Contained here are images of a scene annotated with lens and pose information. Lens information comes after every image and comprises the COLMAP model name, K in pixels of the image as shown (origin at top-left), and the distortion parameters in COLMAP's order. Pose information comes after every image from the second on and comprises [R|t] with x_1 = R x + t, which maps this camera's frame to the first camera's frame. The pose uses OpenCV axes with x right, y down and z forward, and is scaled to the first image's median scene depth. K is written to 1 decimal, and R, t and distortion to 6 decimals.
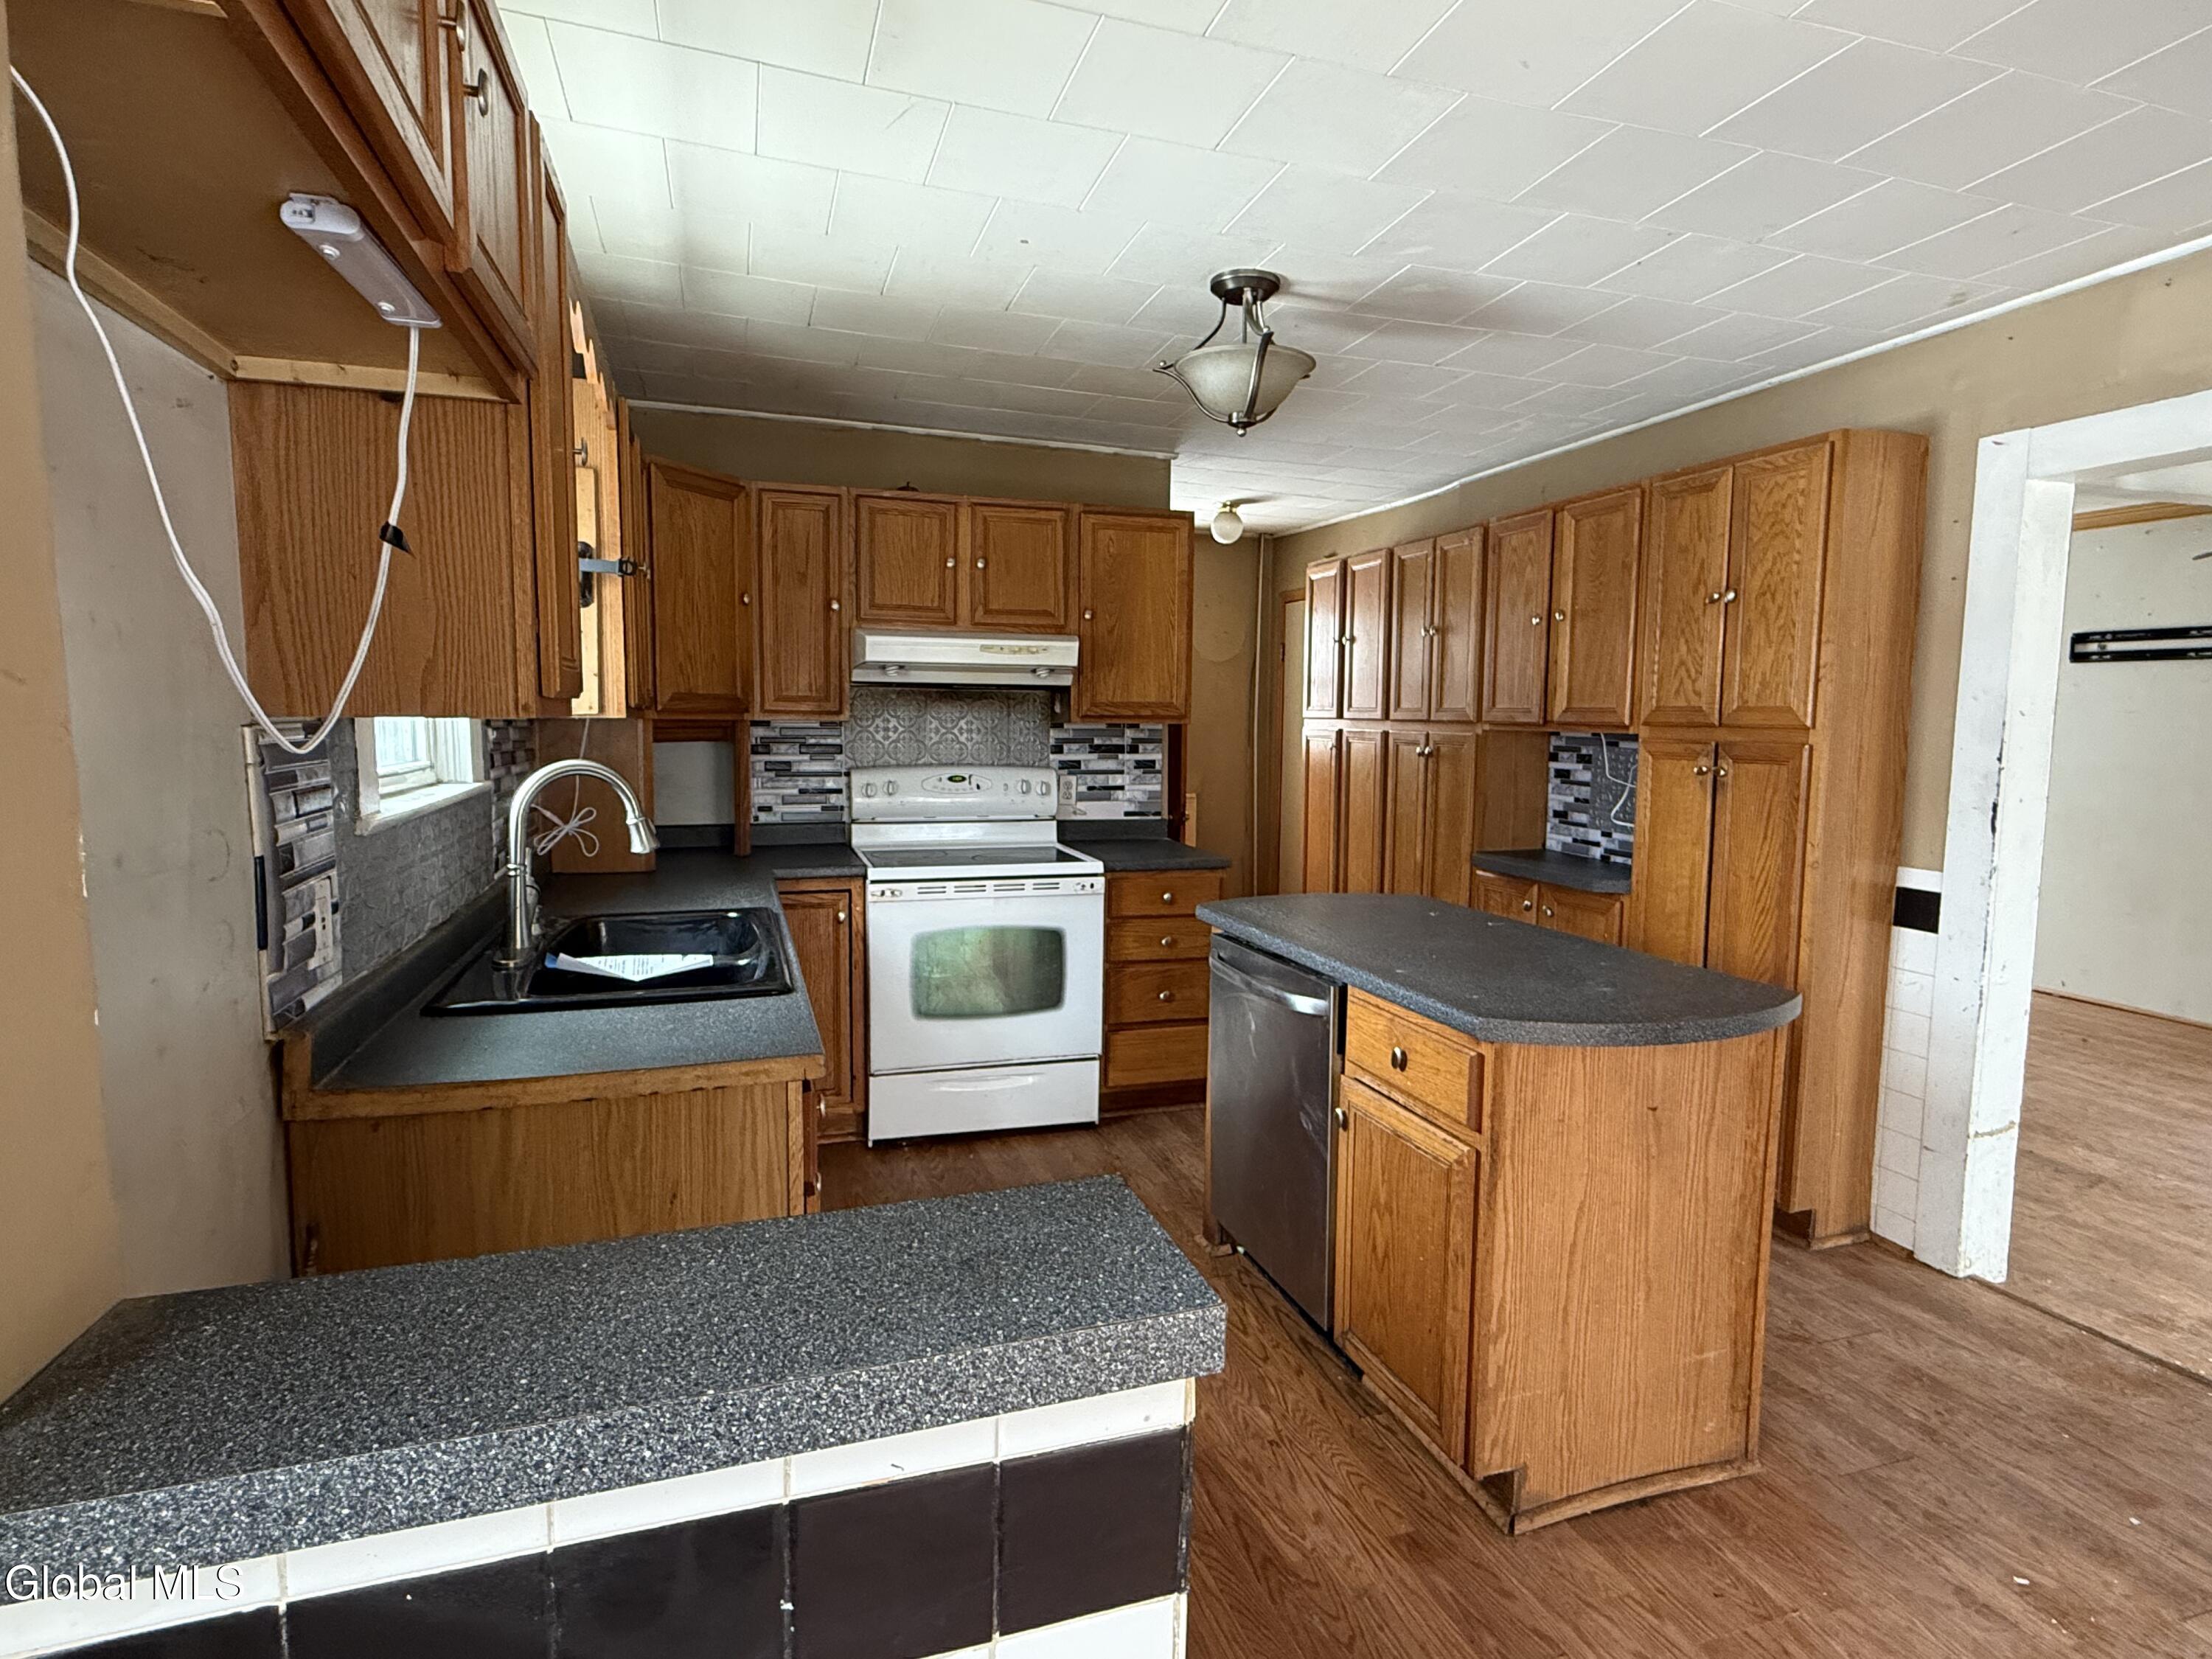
lens RADIAL K [[1131.9, 0, 1102.2], [0, 1131.9, 823.6], [0, 0, 1]] dist [-0.003140, 0.000128]
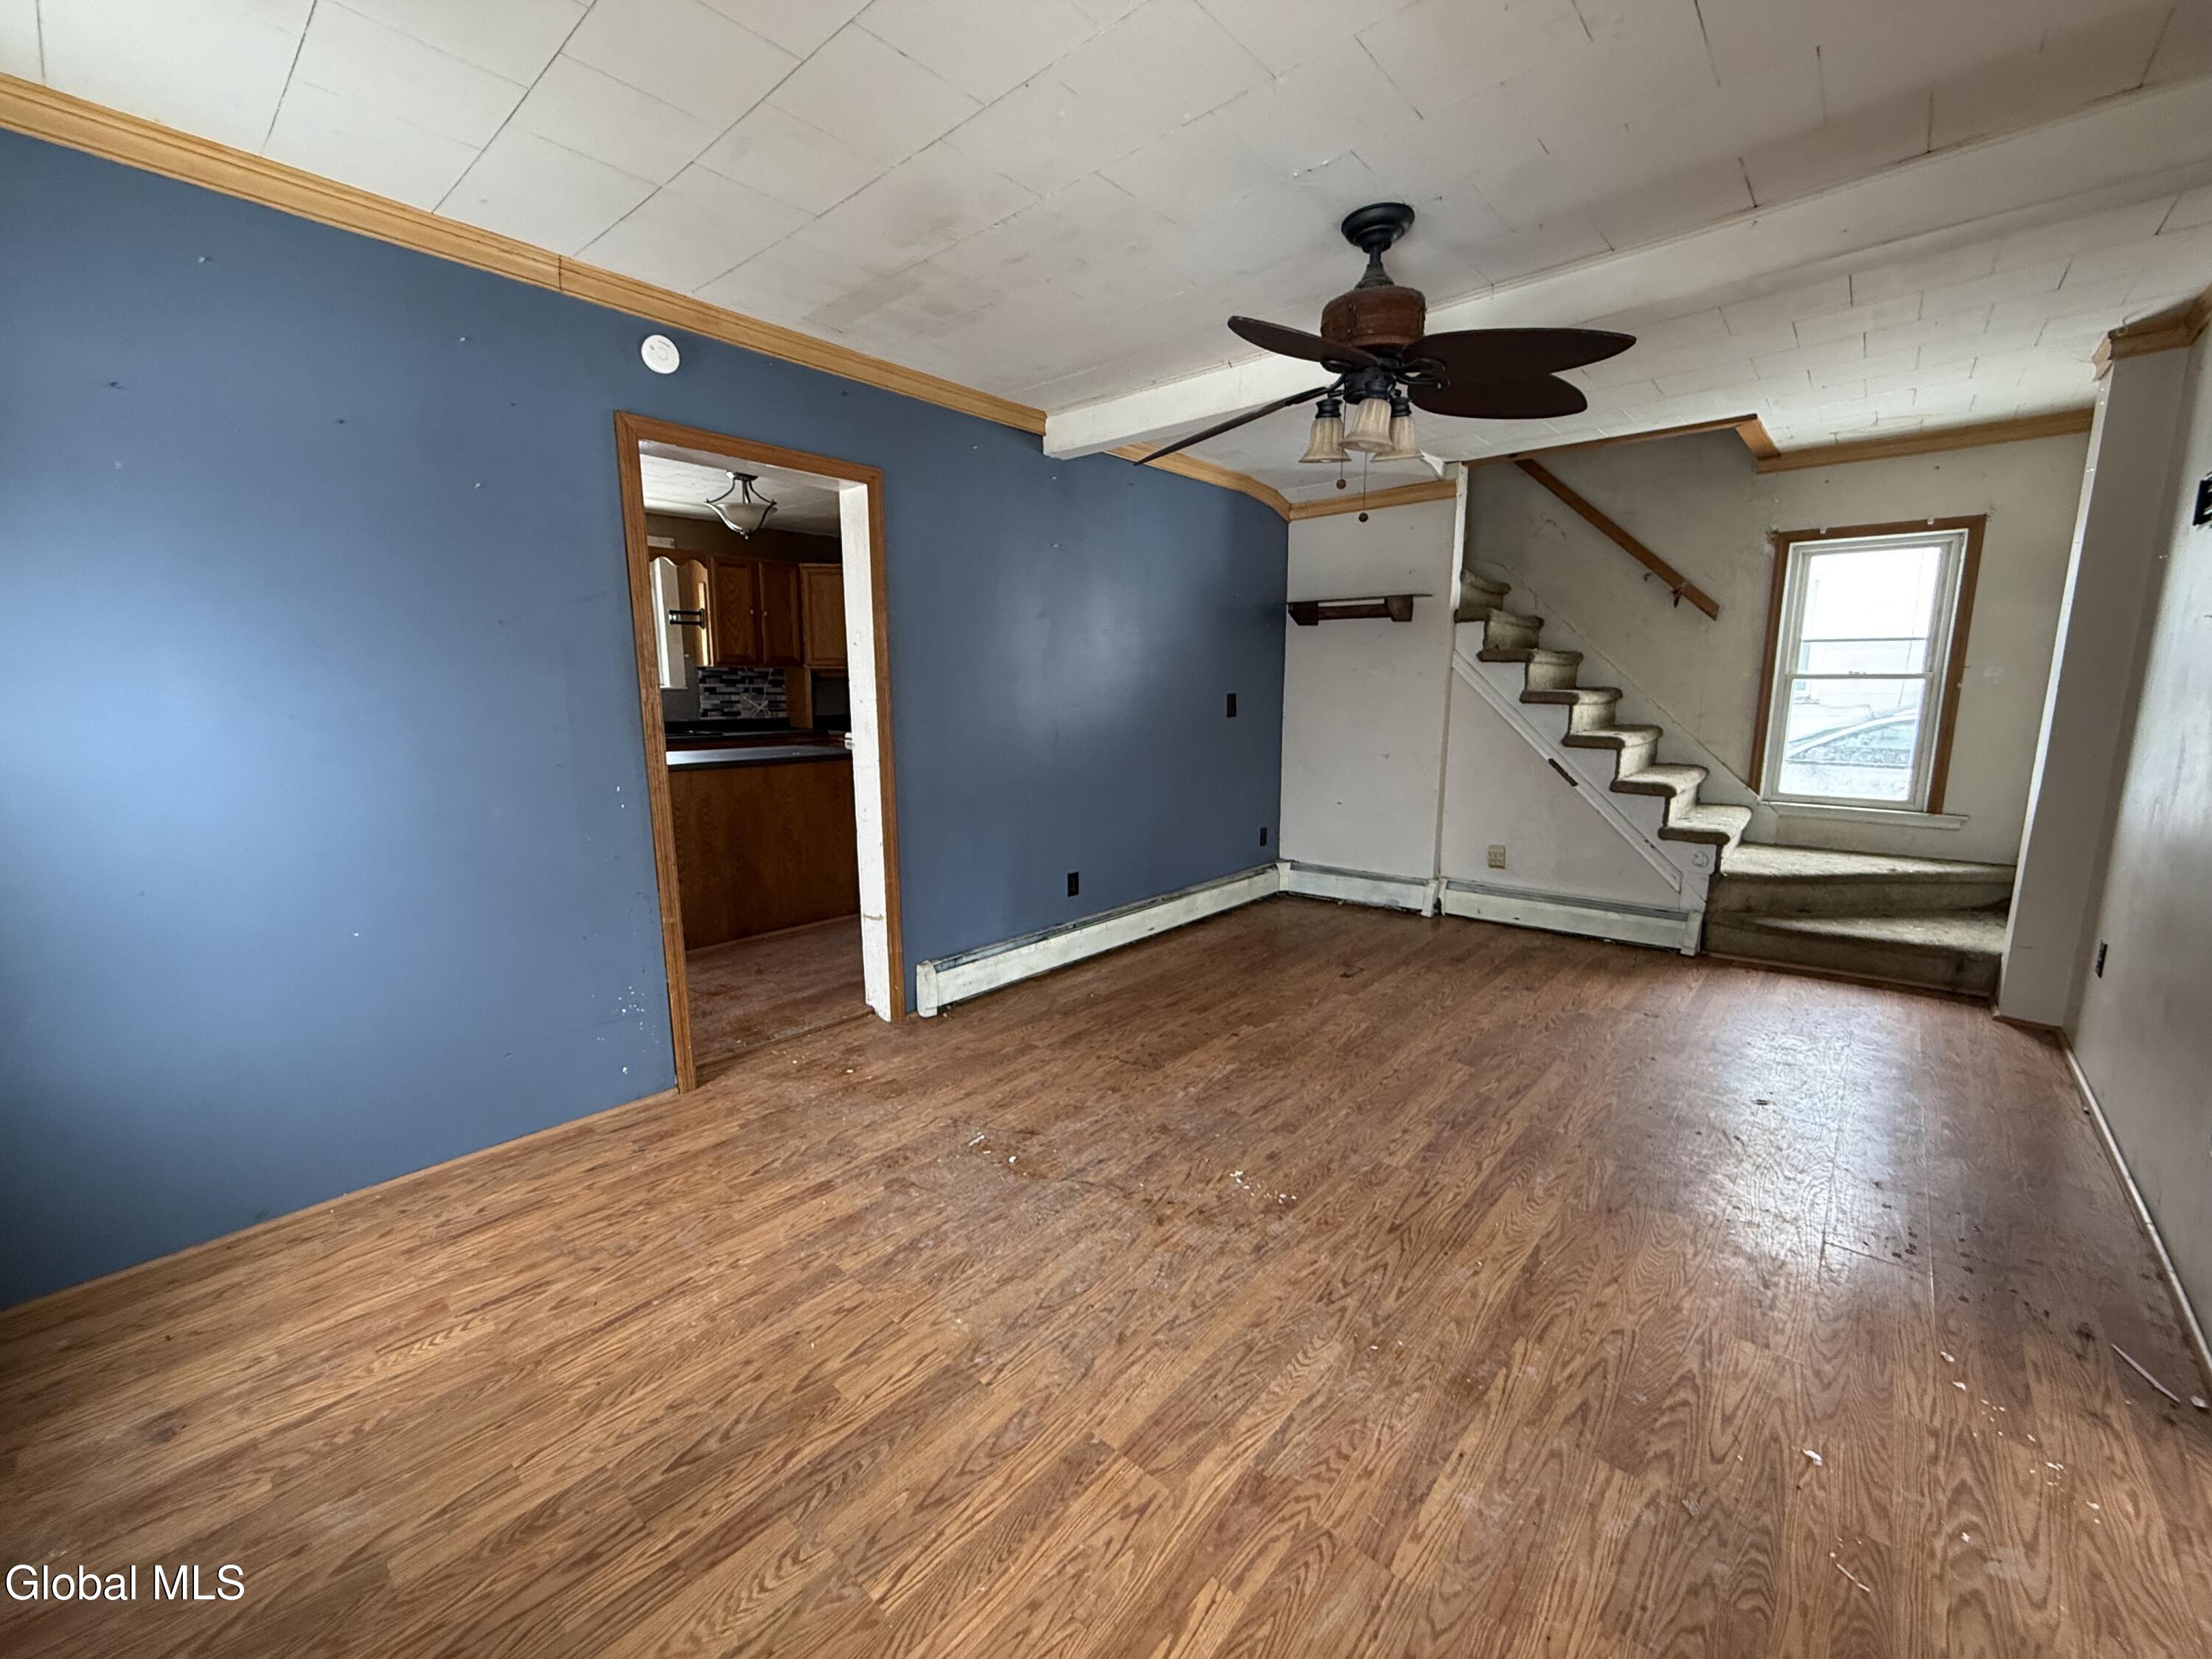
lens RADIAL K [[881.8, 0, 1100.2], [0, 881.8, 829.4], [0, 0, 1]] dist [-0.000734, 0.000213]
pose [[0.501191, 0.136366, -0.854525, 1.438638], [-0.078225, 0.990602, 0.112201, -0.005896], [0.861794, 0.010612, 0.507148, 0.477821]]
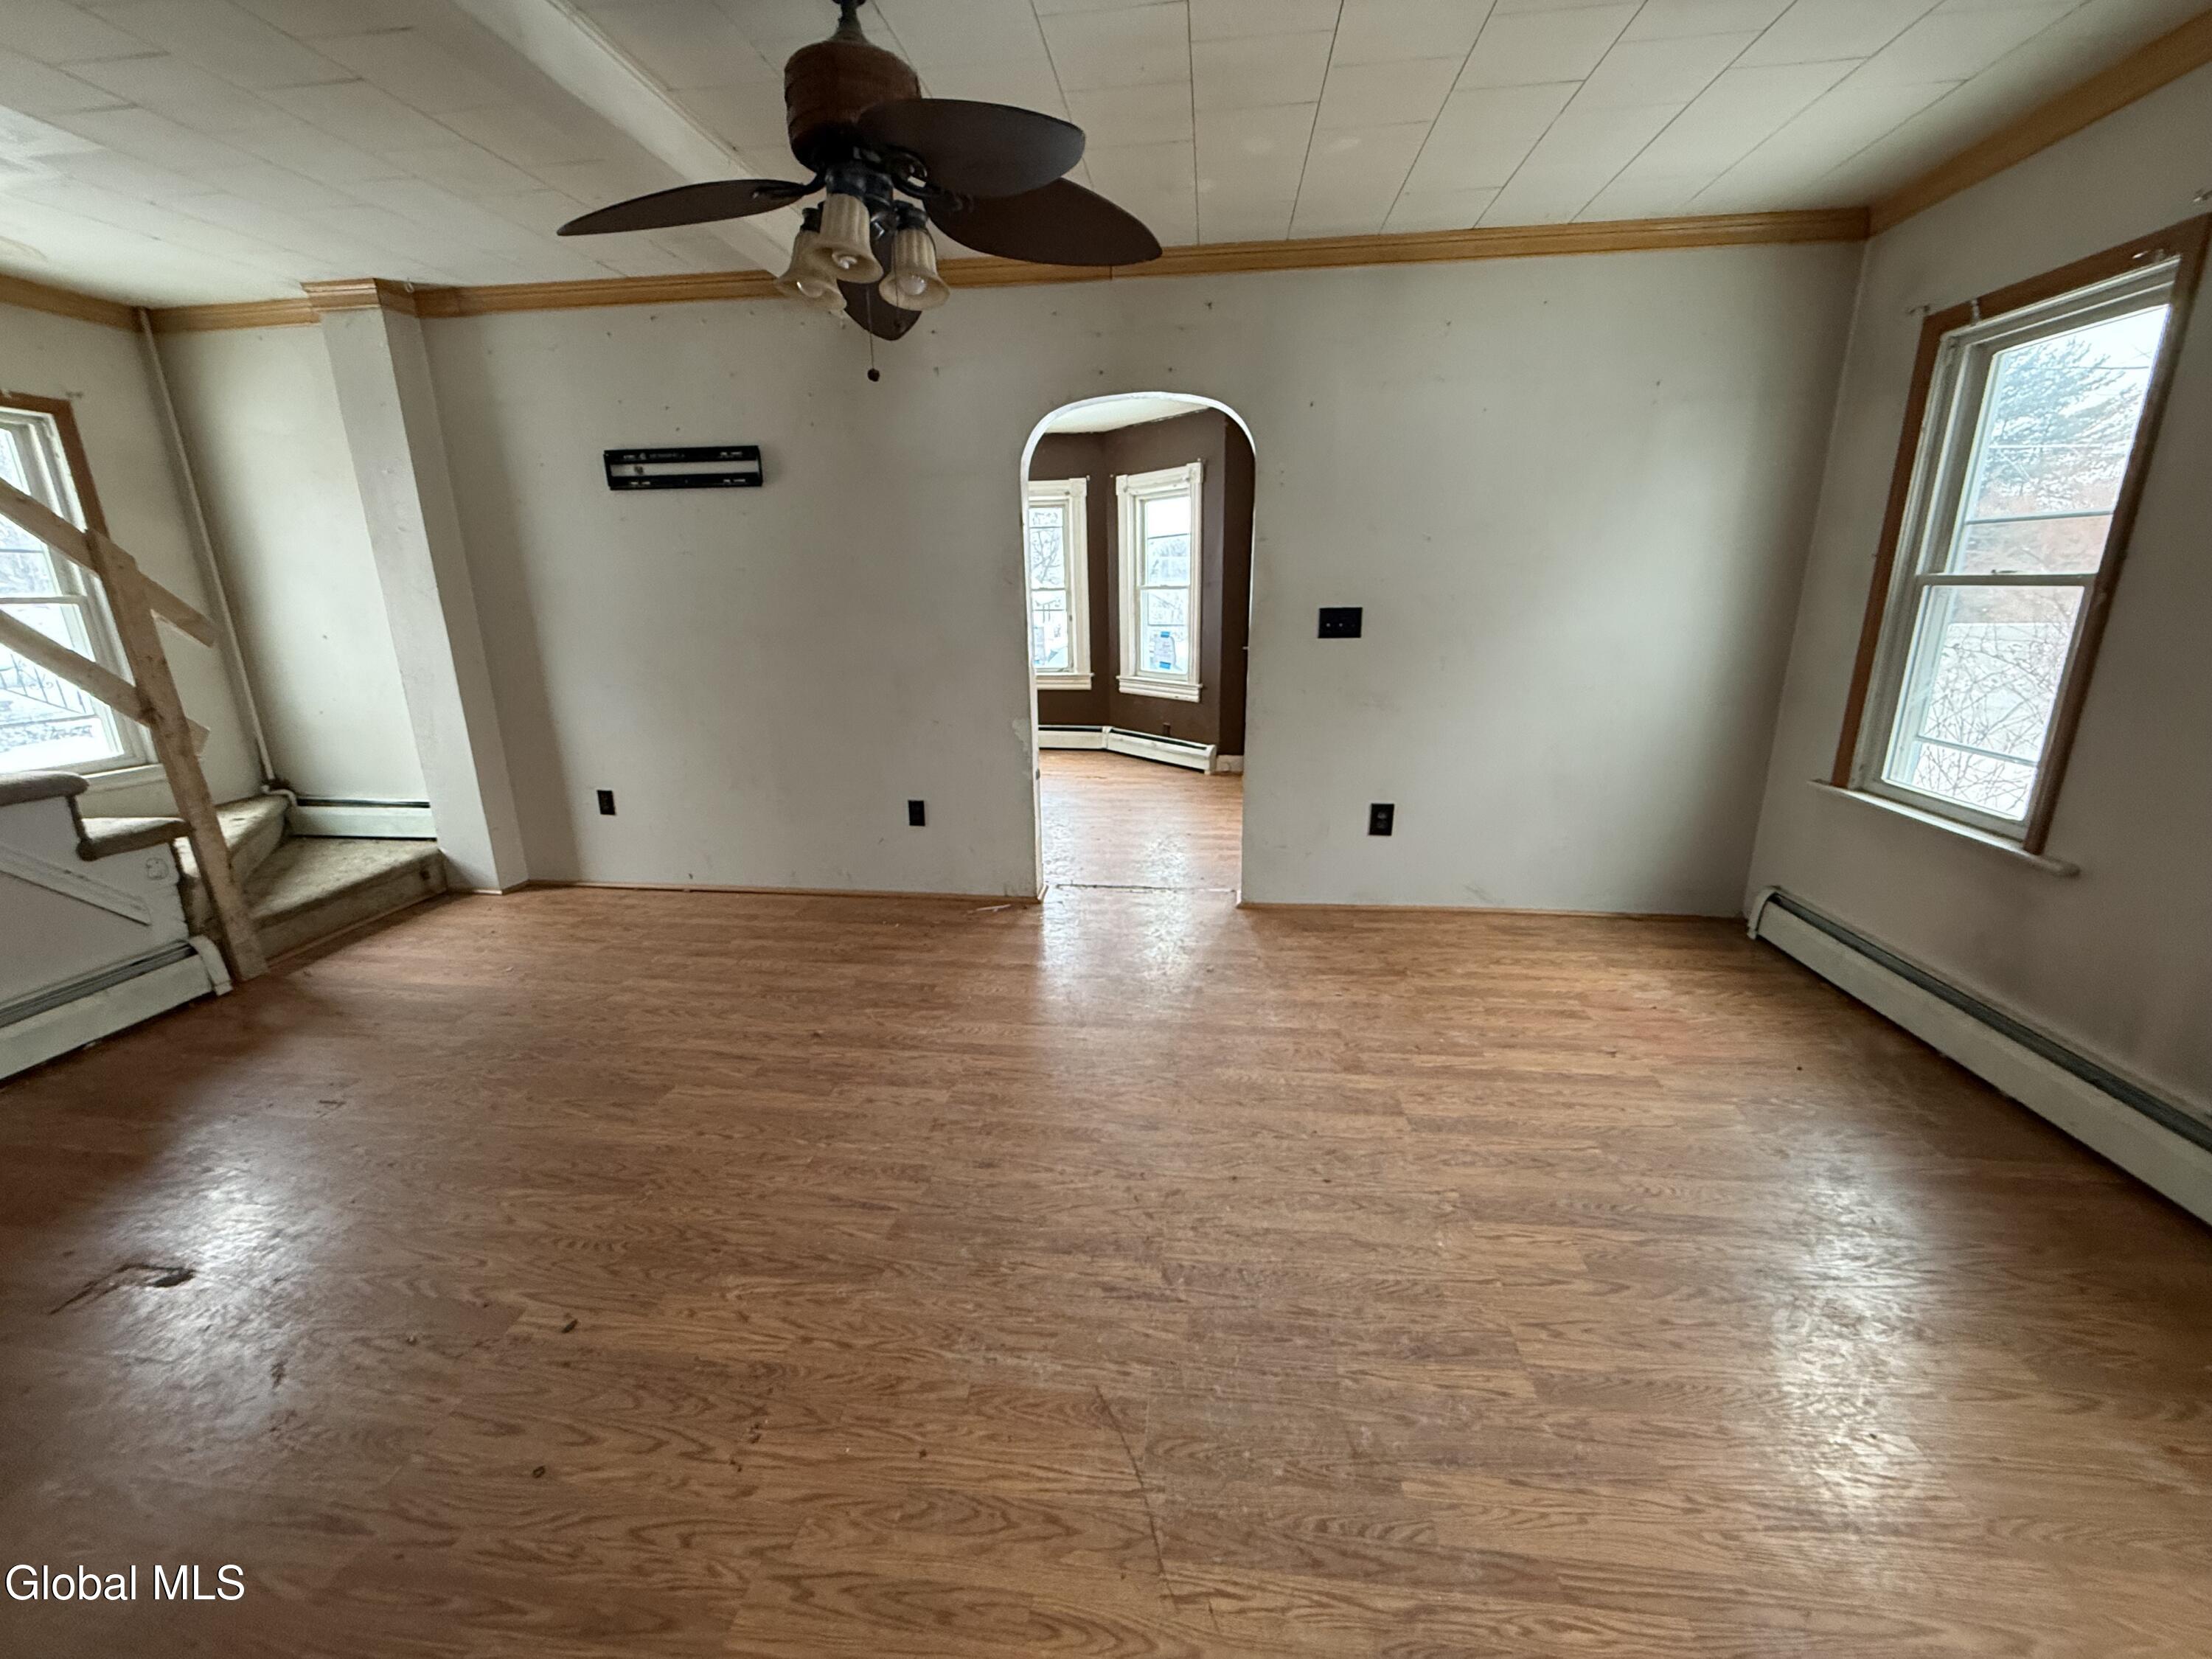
lens RADIAL K [[881.8, 0, 1100.2], [0, 881.8, 829.4], [0, 0, 1]] dist [-0.000734, 0.000213]
pose [[0.426609, -0.249857, 0.869239, 0.597222], [0.105962, 0.968272, 0.226320, -0.022409], [-0.898207, -0.004444, 0.439550, 0.614300]]
